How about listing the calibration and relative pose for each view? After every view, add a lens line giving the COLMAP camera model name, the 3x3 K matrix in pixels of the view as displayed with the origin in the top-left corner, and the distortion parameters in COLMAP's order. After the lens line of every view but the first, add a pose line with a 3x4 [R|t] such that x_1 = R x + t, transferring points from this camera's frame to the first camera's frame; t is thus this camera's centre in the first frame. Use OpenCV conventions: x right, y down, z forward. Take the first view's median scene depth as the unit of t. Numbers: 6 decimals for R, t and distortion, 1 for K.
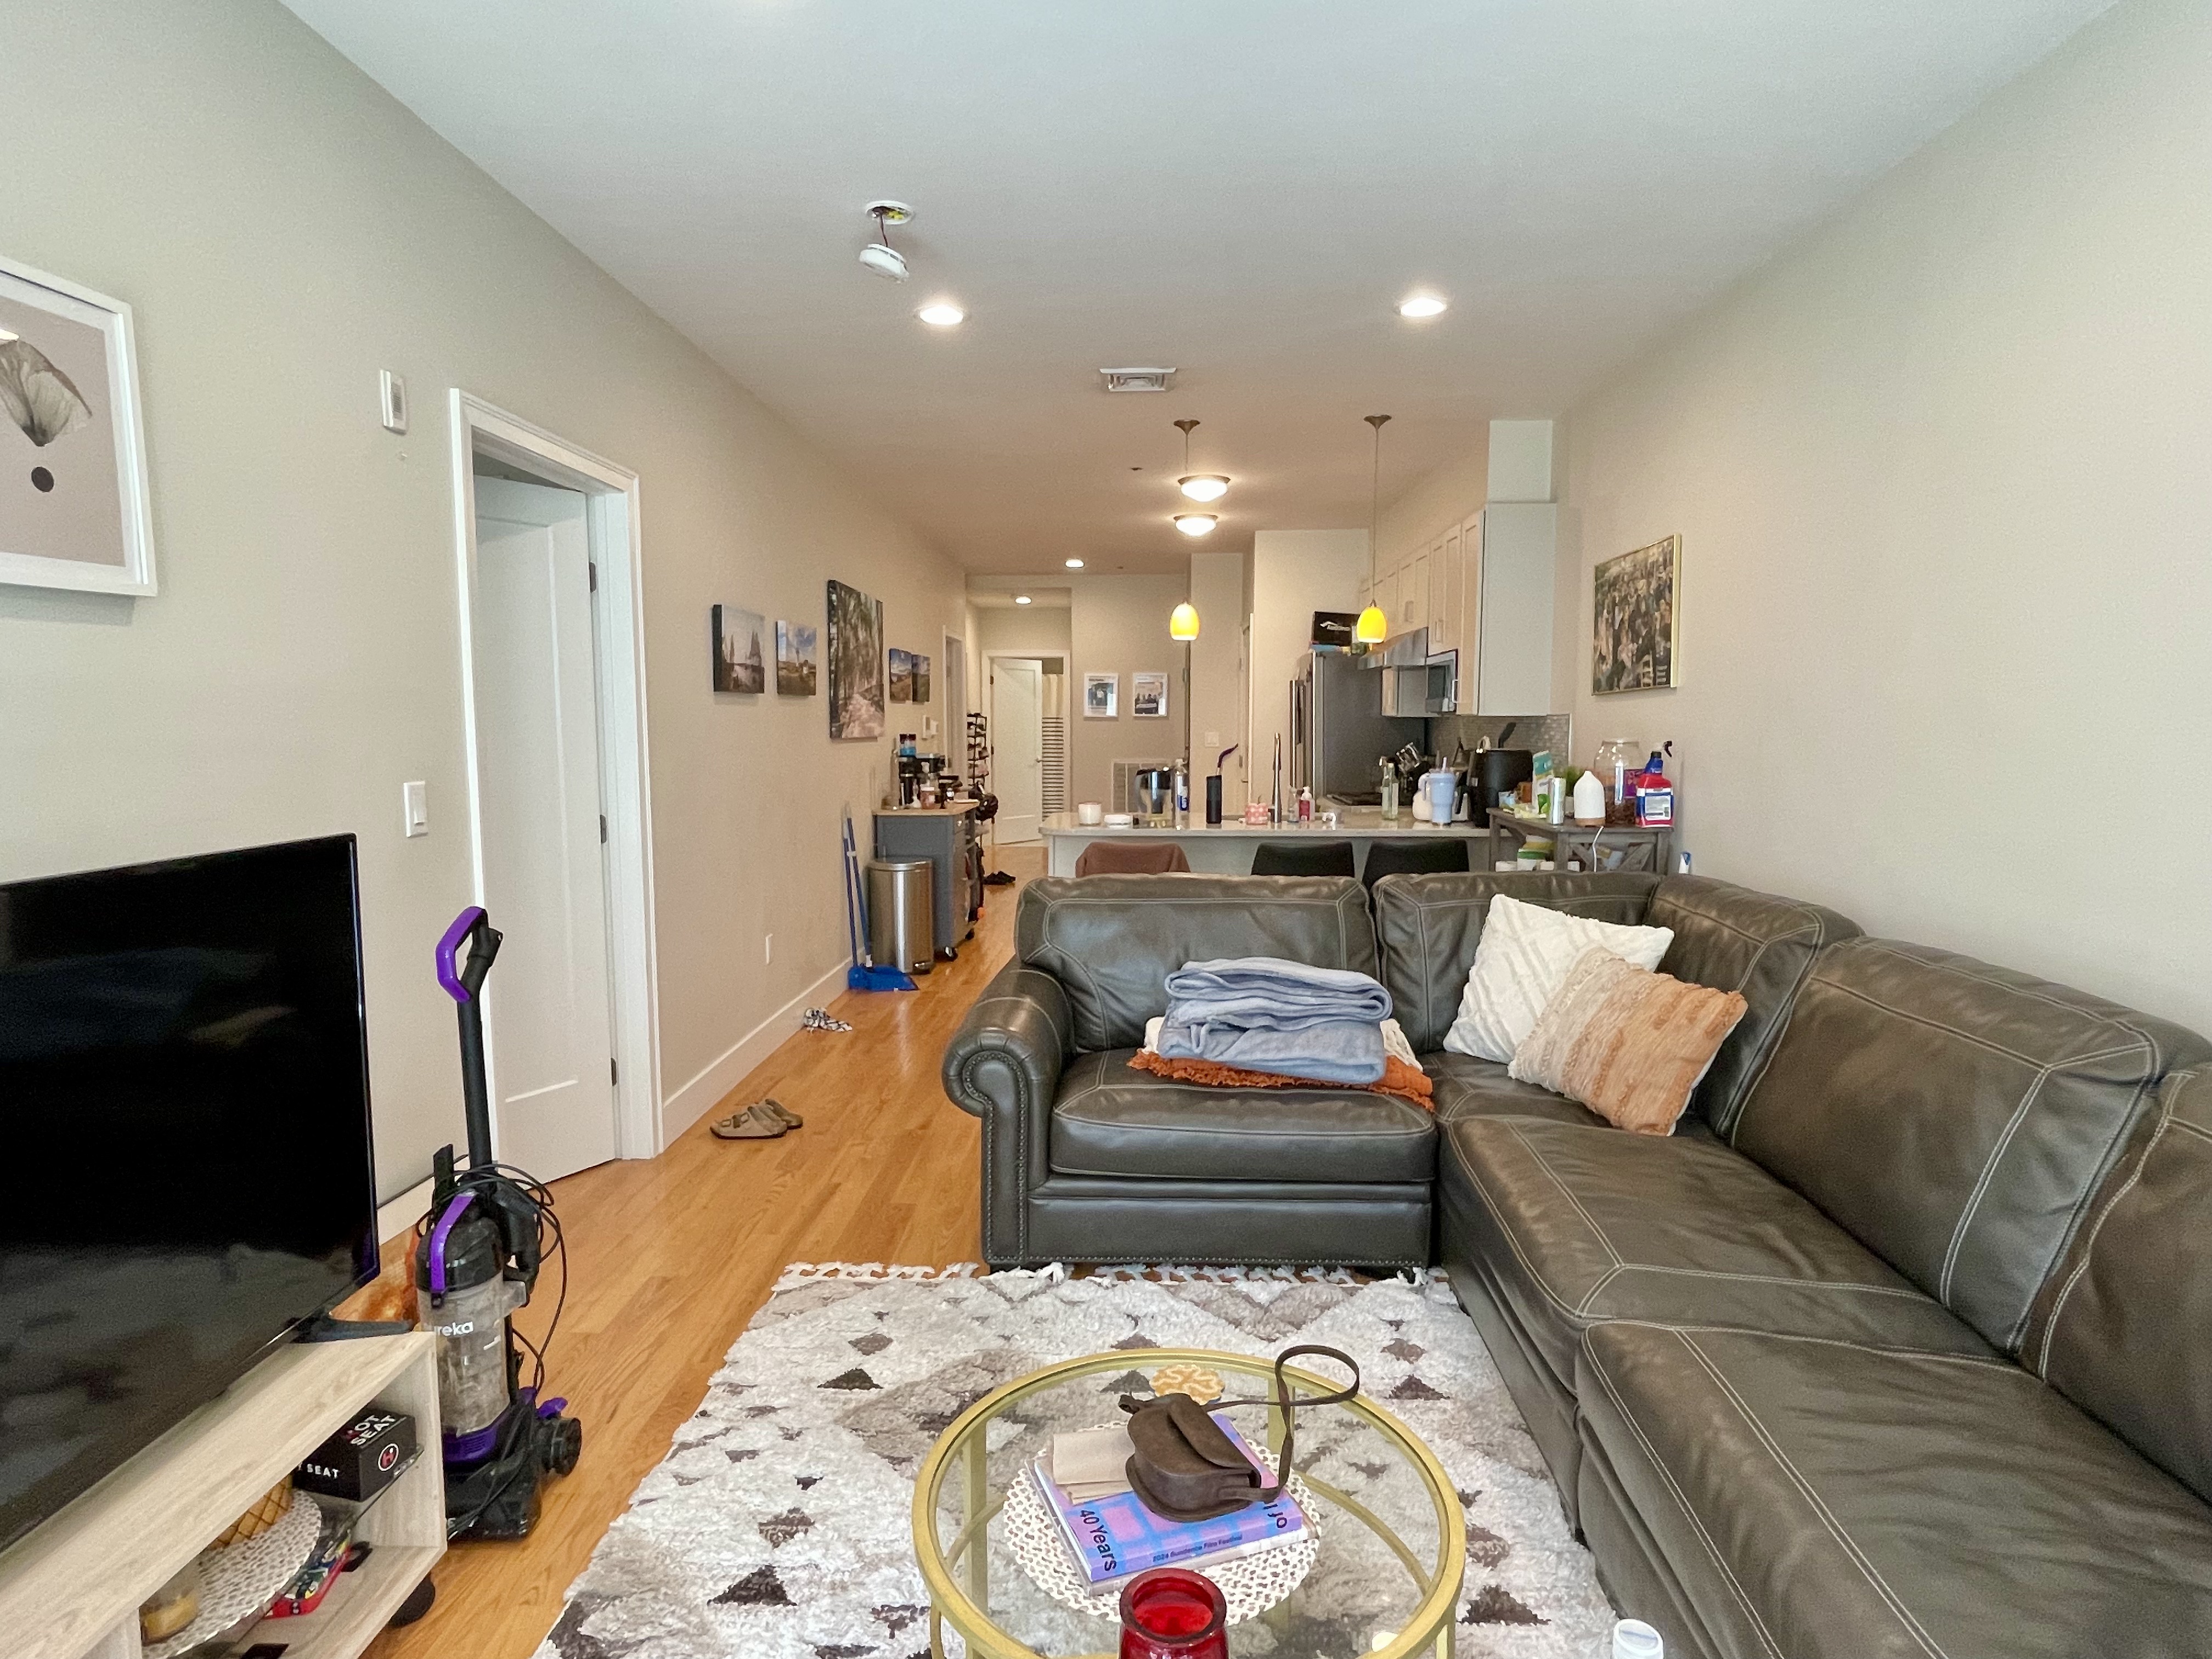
lens RADIAL K [[1193.3, 0, 1097.1], [0, 1193.3, 831.3], [0, 0, 1]] dist [0.005721, -0.005658]
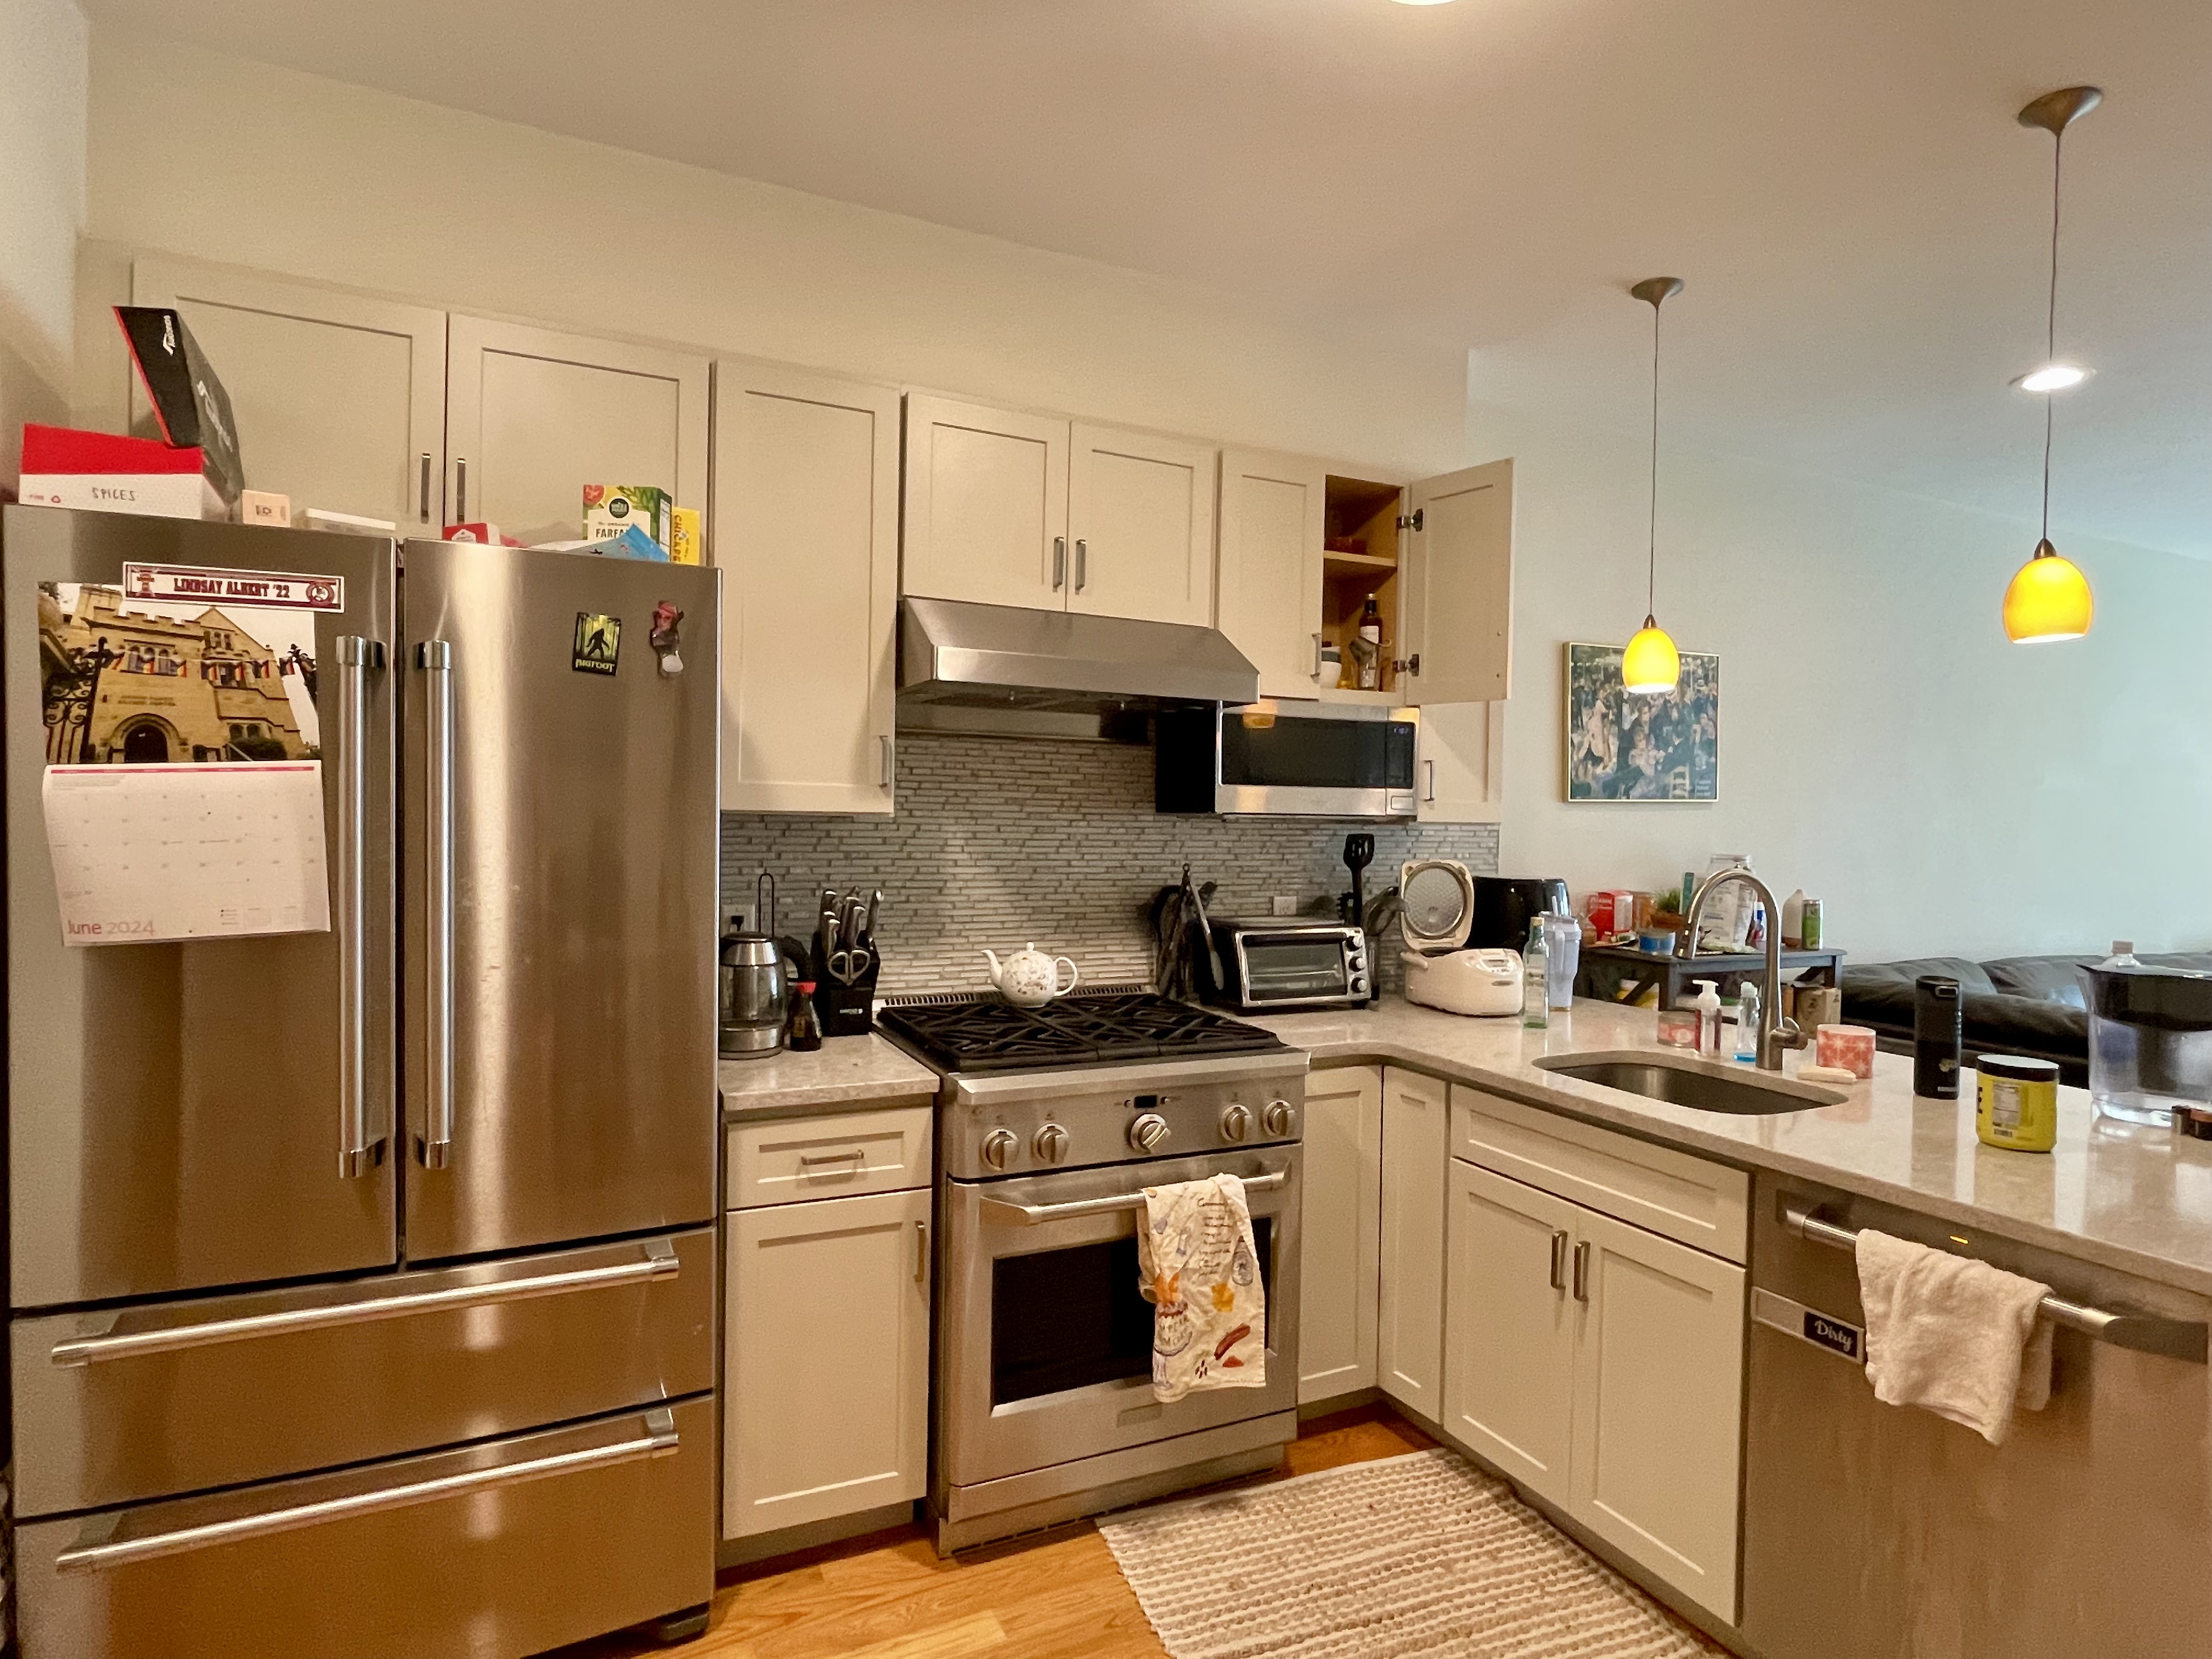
lens RADIAL K [[1193.3, 0, 1106.0], [0, 1193.3, 825.8], [0, 0, 1]] dist [0.005721, -0.005658]
pose [[-0.463853, -0.021051, 0.885662, -0.237918], [0.062604, 0.996439, 0.056472, -0.251356], [-0.883697, 0.081641, -0.460884, 2.548246]]
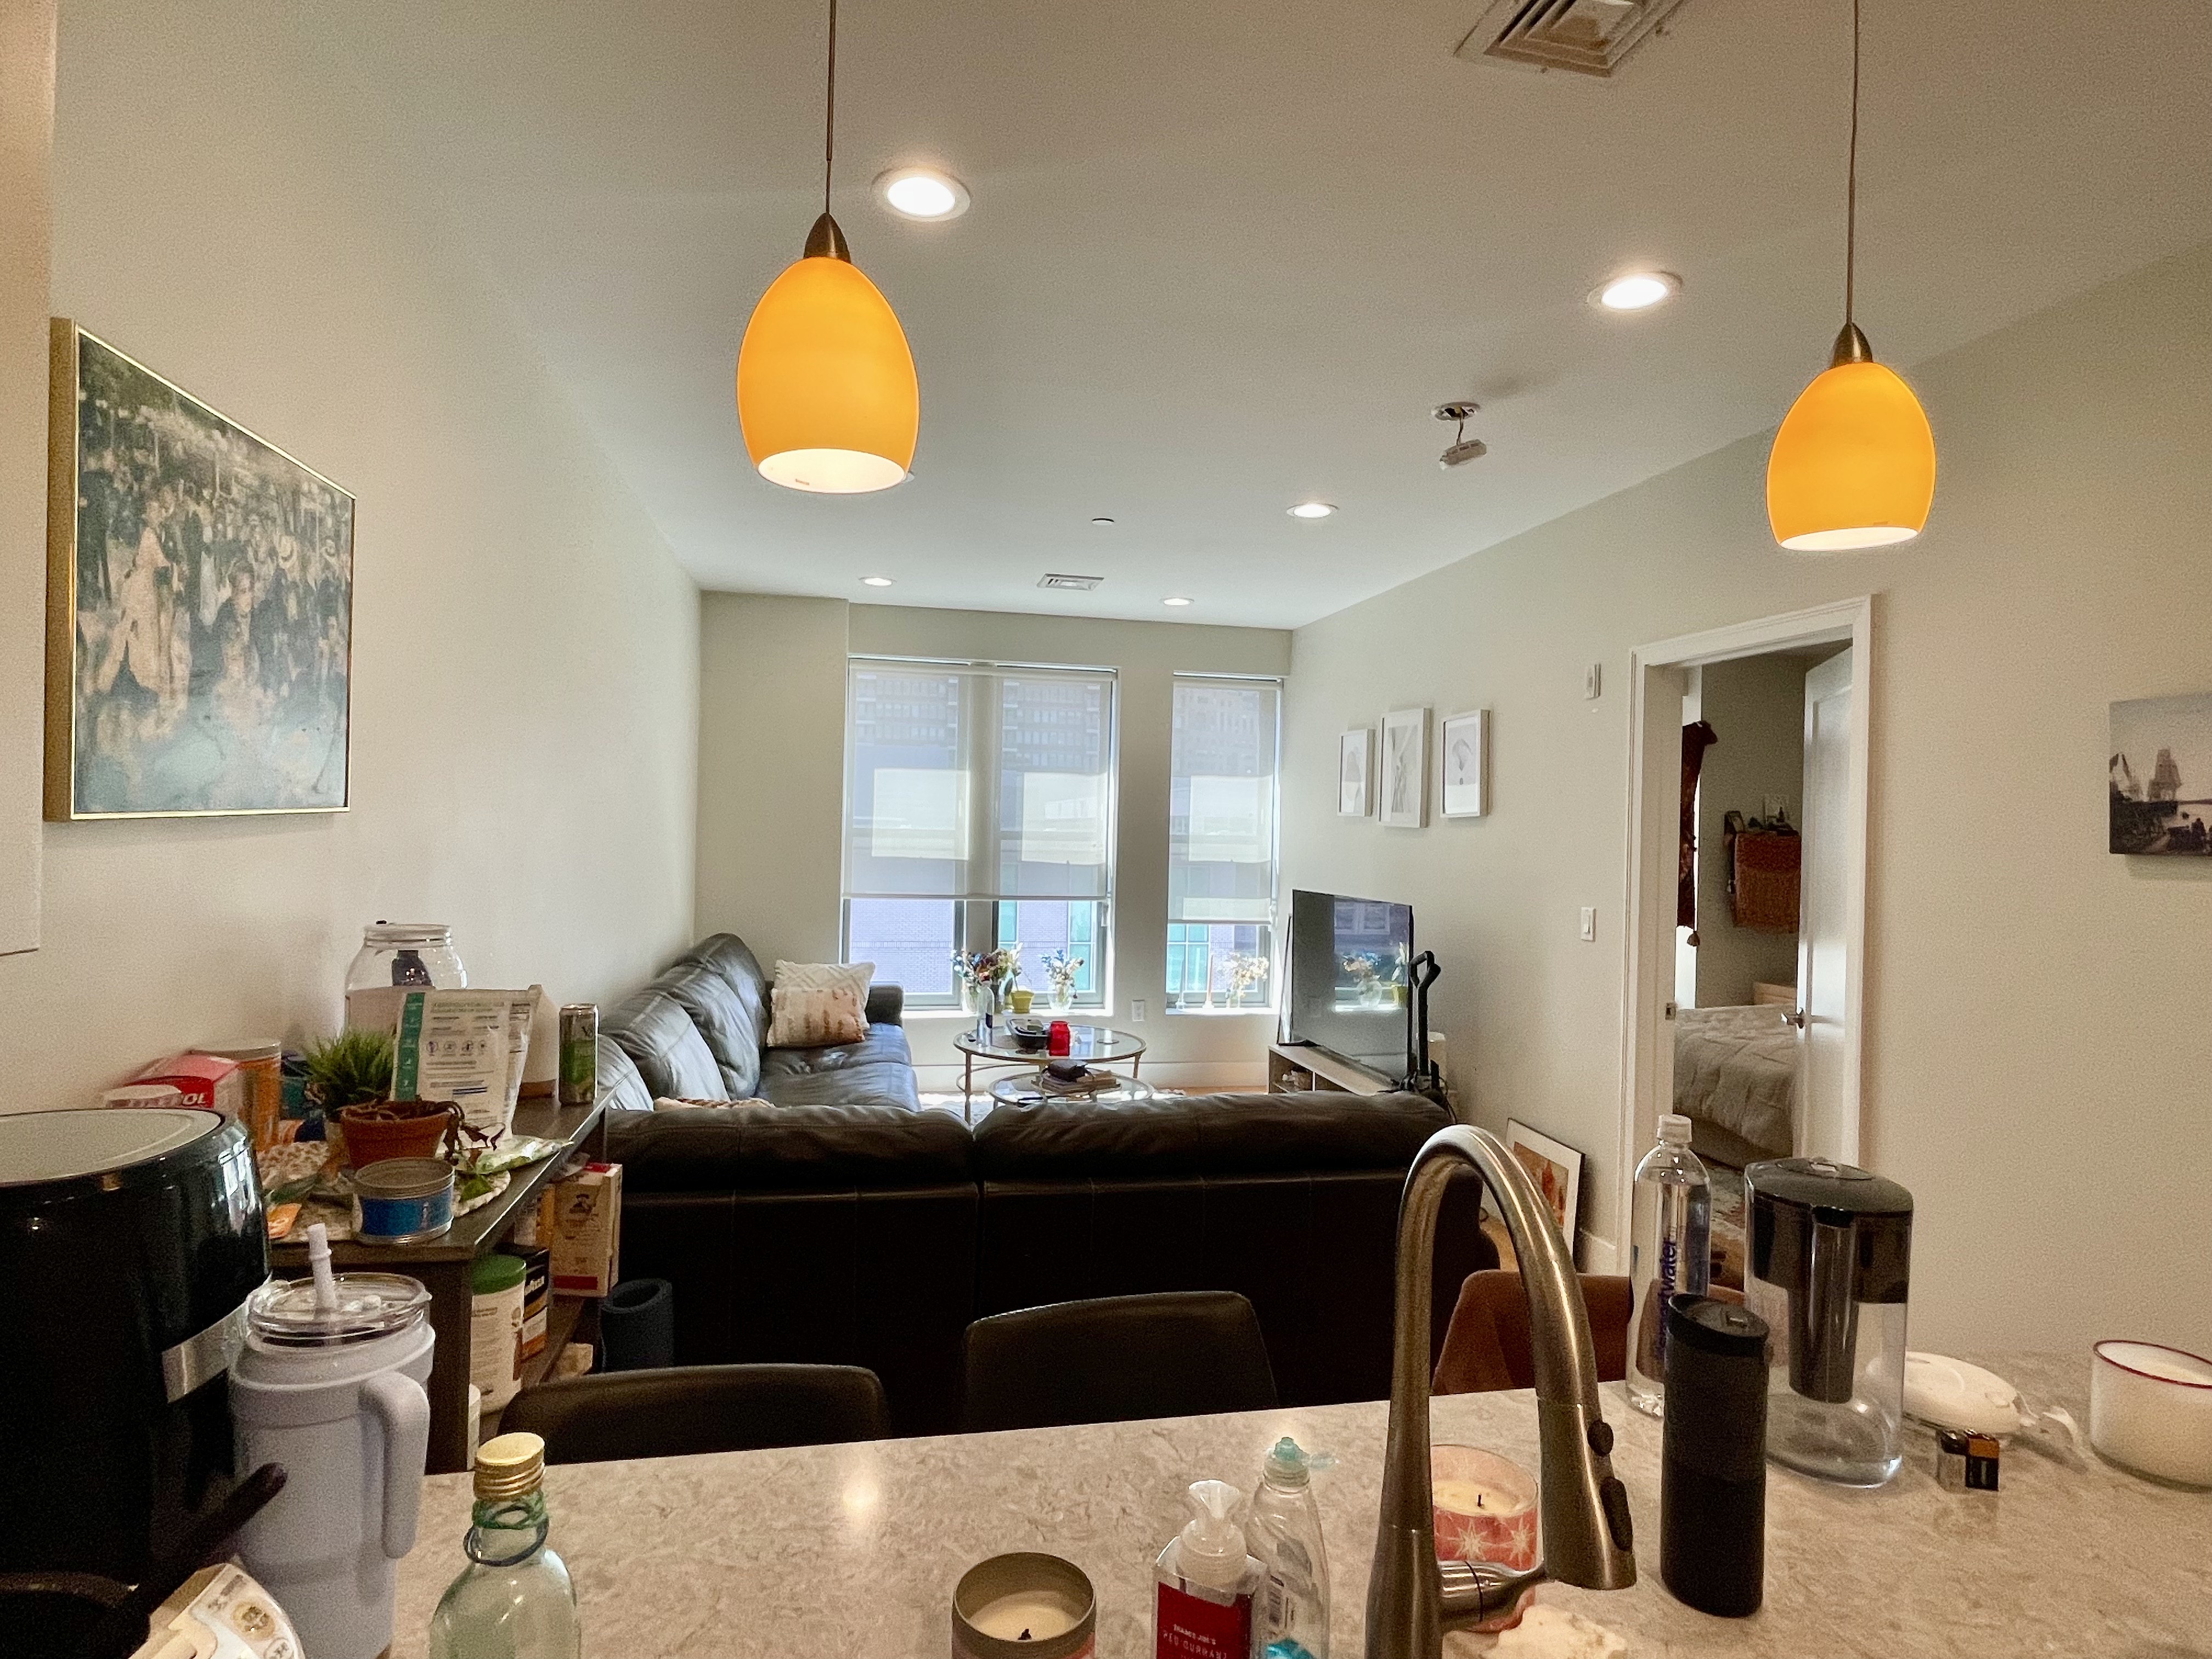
lens RADIAL K [[1193.3, 0, 1098.6], [0, 1193.3, 822.6], [0, 0, 1]] dist [0.005721, -0.005658]
pose [[-0.972169, -0.023976, -0.233050, 0.397930], [-0.045136, 0.995282, 0.085888, -0.225328], [0.229891, 0.094016, -0.968665, 2.015508]]
